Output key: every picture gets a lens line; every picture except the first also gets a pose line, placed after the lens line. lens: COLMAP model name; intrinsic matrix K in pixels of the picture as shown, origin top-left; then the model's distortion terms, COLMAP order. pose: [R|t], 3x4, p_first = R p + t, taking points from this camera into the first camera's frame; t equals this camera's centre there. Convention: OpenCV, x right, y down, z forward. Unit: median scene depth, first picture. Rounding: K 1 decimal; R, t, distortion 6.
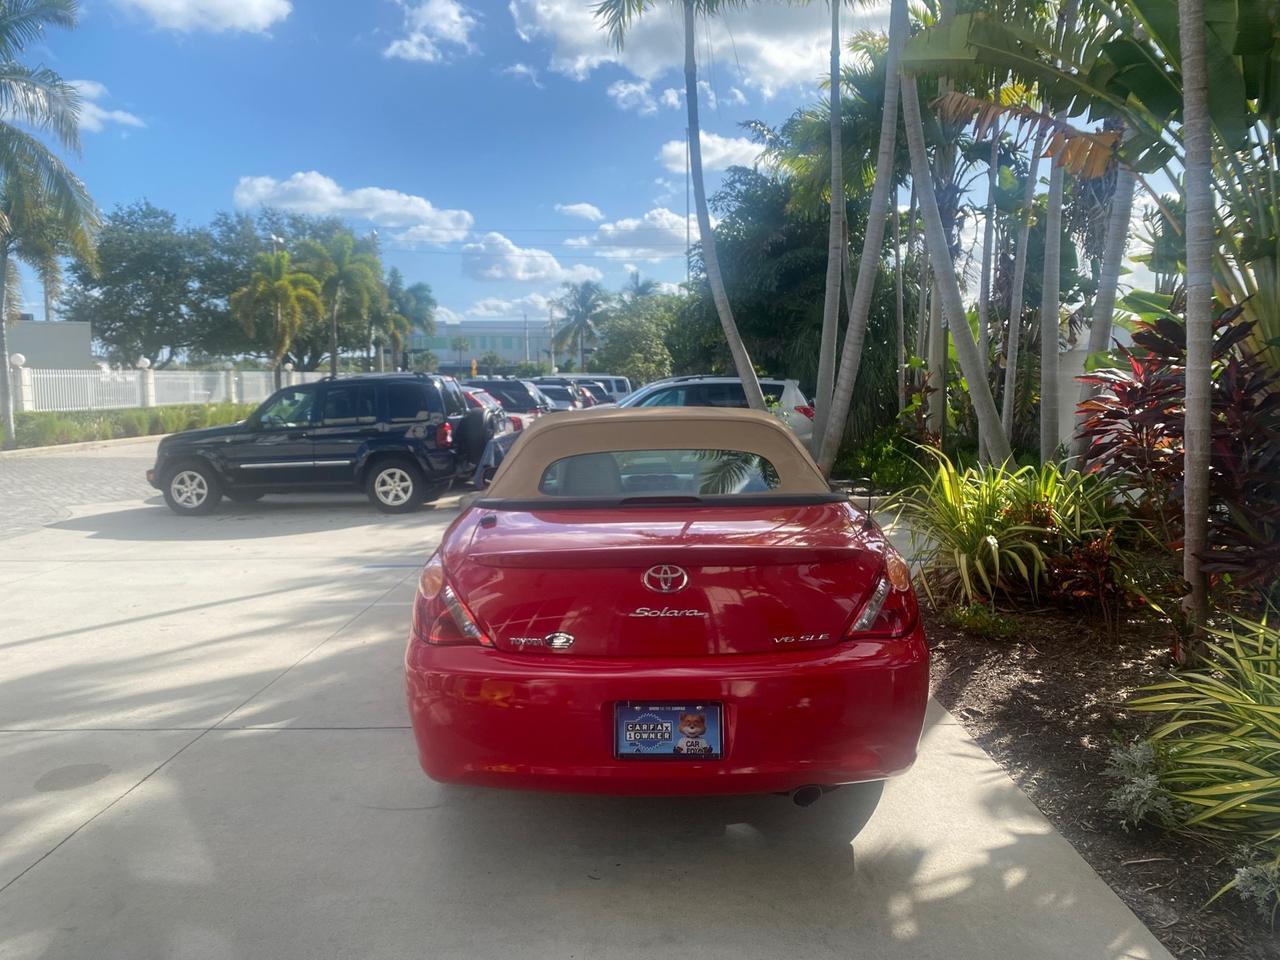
lens RADIAL K [[985.0, 0, 630.3], [0, 985.0, 471.1], [0, 0, 1]] dist [0.019309, -0.023345]
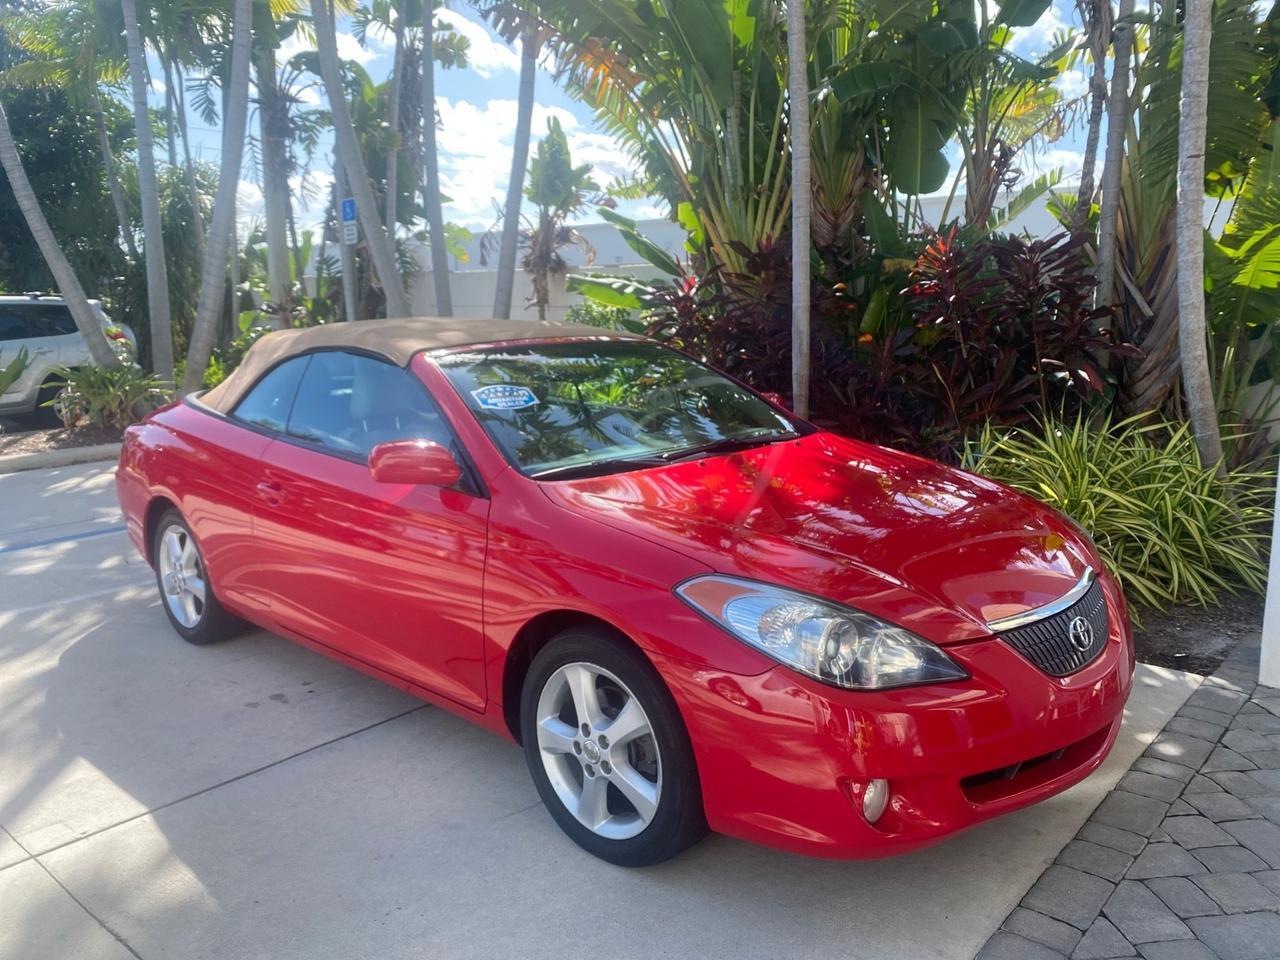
lens RADIAL K [[985.0, 0, 639.2], [0, 985.0, 478.6], [0, 0, 1]] dist [0.019309, -0.023345]
pose [[0.646812, -0.137314, 0.750186, -0.221898], [0.076825, 0.990385, 0.115041, -0.004636], [-0.758770, -0.016777, 0.651143, 0.116757]]
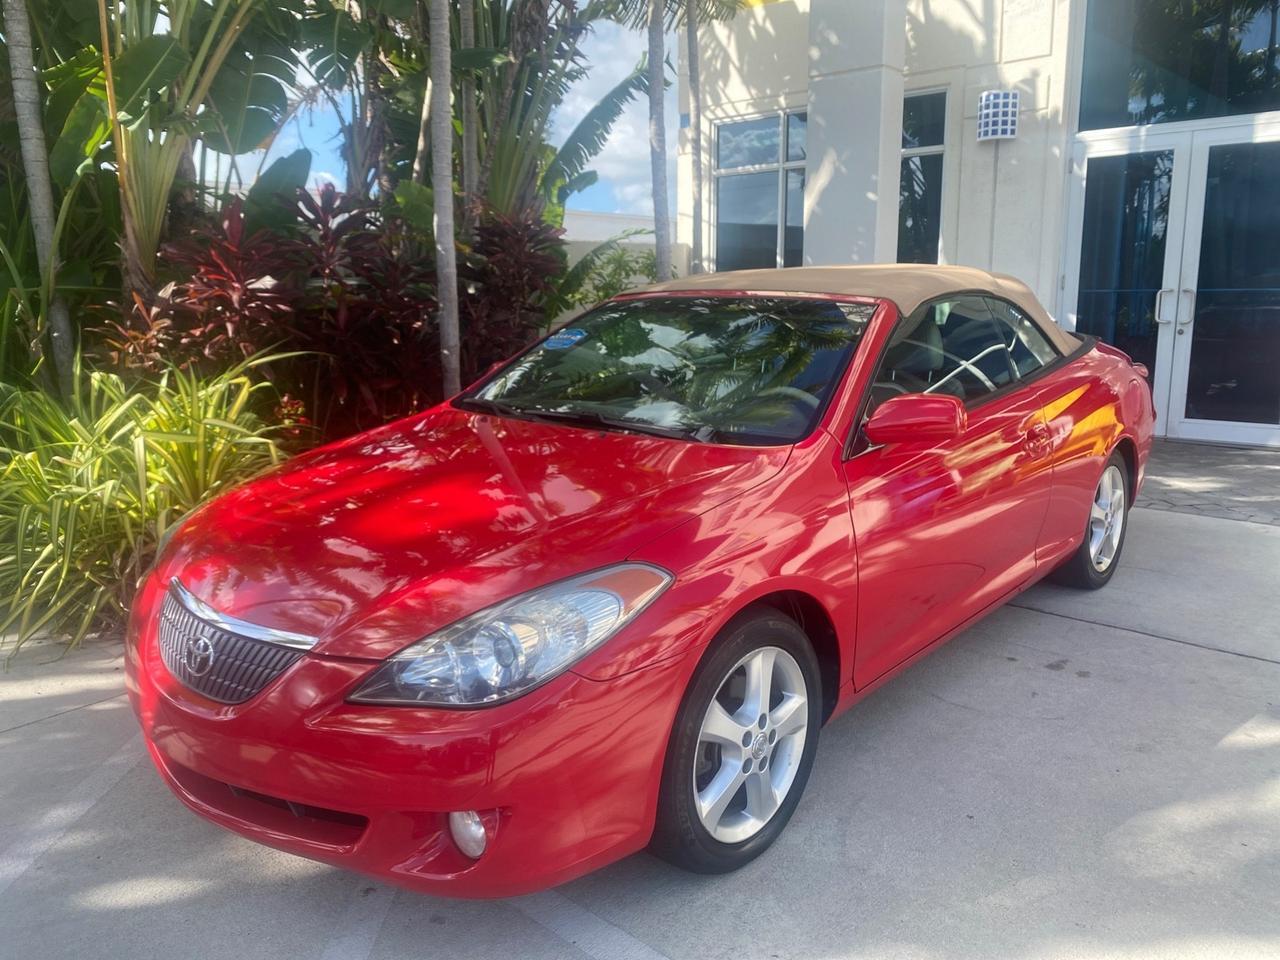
lens RADIAL K [[985.0, 0, 636.4], [0, 985.0, 473.0], [0, 0, 1]] dist [0.019309, -0.023345]
pose [[-0.757315, -0.106968, 0.644230, -0.158415], [0.073843, 0.966141, 0.247223, -0.044537], [-0.648862, 0.234797, -0.723774, 0.681962]]
